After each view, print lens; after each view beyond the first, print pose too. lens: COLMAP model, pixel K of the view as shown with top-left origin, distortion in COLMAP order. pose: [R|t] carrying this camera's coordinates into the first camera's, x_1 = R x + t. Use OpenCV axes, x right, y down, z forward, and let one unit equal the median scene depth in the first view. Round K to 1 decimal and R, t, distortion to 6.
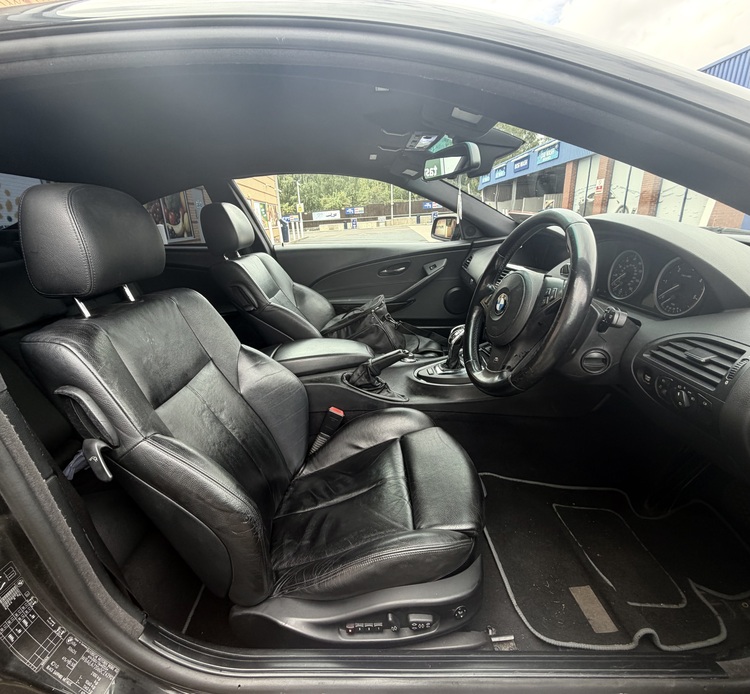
lens RADIAL K [[351.3, 0, 375.0], [0, 351.3, 347.0], [0, 0, 1]] dist [-0.003504, -0.000050]
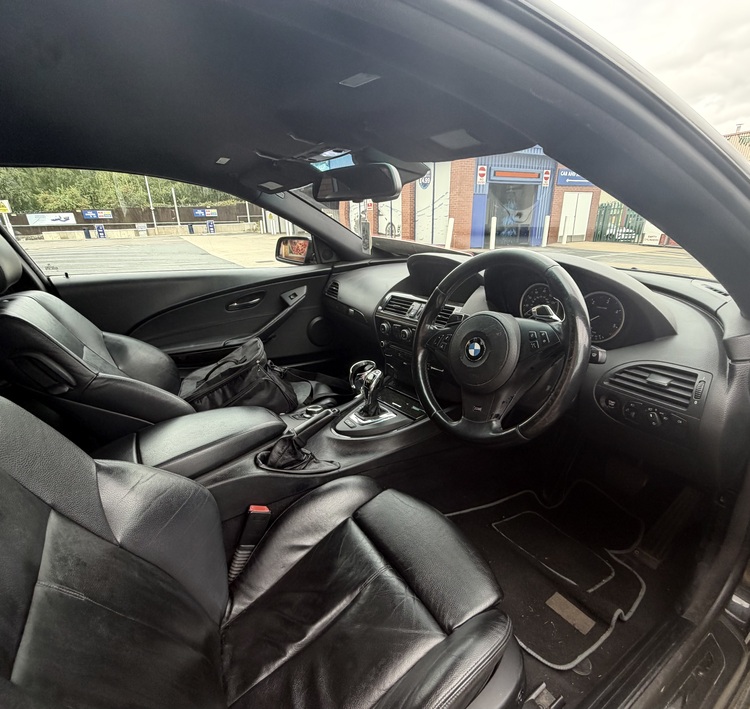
lens RADIAL K [[370.1, 0, 373.8], [0, 370.1, 368.8], [0, 0, 1]] dist [-0.000175, 0.000012]
pose [[0.847553, -0.158548, 0.506475, -0.194478], [0.153645, 0.986768, 0.051785, -0.085480], [-0.507984, 0.033927, 0.860698, 0.154821]]
